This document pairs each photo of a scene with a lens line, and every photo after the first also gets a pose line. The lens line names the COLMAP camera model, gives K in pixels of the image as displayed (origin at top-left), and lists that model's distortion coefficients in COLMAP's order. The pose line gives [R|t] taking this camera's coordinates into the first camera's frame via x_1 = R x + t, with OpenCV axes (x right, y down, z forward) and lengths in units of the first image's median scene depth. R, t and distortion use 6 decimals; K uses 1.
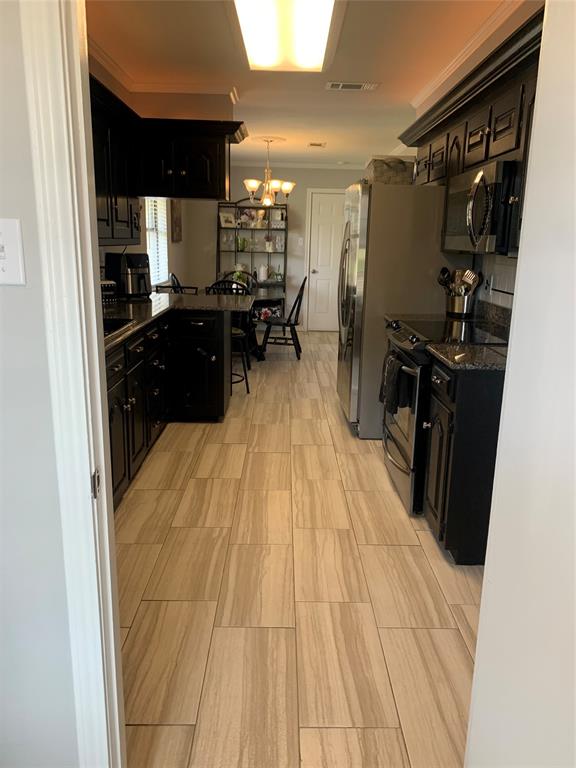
lens RADIAL K [[580.8, 0, 294.5], [0, 580.8, 378.3], [0, 0, 1]] dist [0.041754, -0.055993]
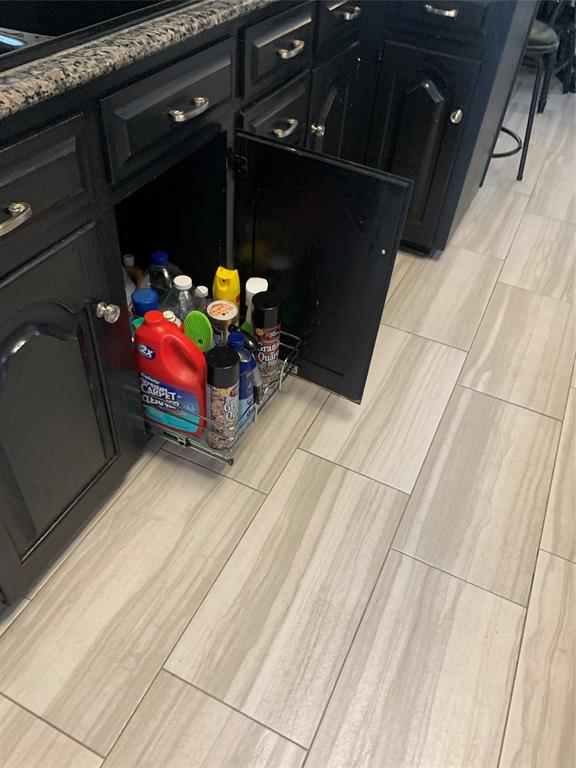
lens RADIAL K [[599.3, 0, 288.0], [0, 599.3, 384.0], [0, 0, 1]] dist [0.007581, 0.004510]
pose [[0.895433, 0.332484, -0.296064, -0.049129], [-0.145589, 0.847145, 0.511028, -0.063388], [0.420717, -0.414488, 0.806967, 0.456828]]
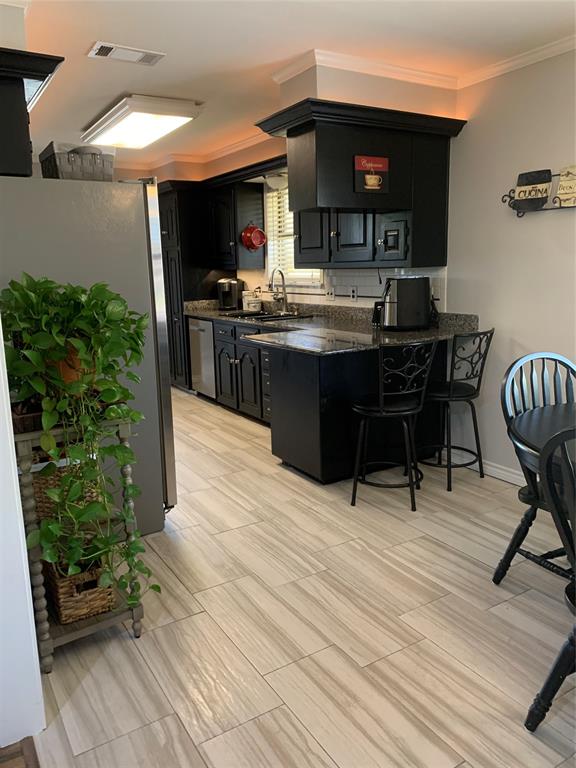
lens RADIAL K [[584.3, 0, 286.0], [0, 584.3, 372.1], [0, 0, 1]] dist [-0.003041, -0.005905]
pose [[-0.861140, 0.090735, -0.500204, 0.266801], [-0.112198, 0.925759, 0.361085, -0.338300], [0.495831, 0.367067, -0.787028, 1.480748]]
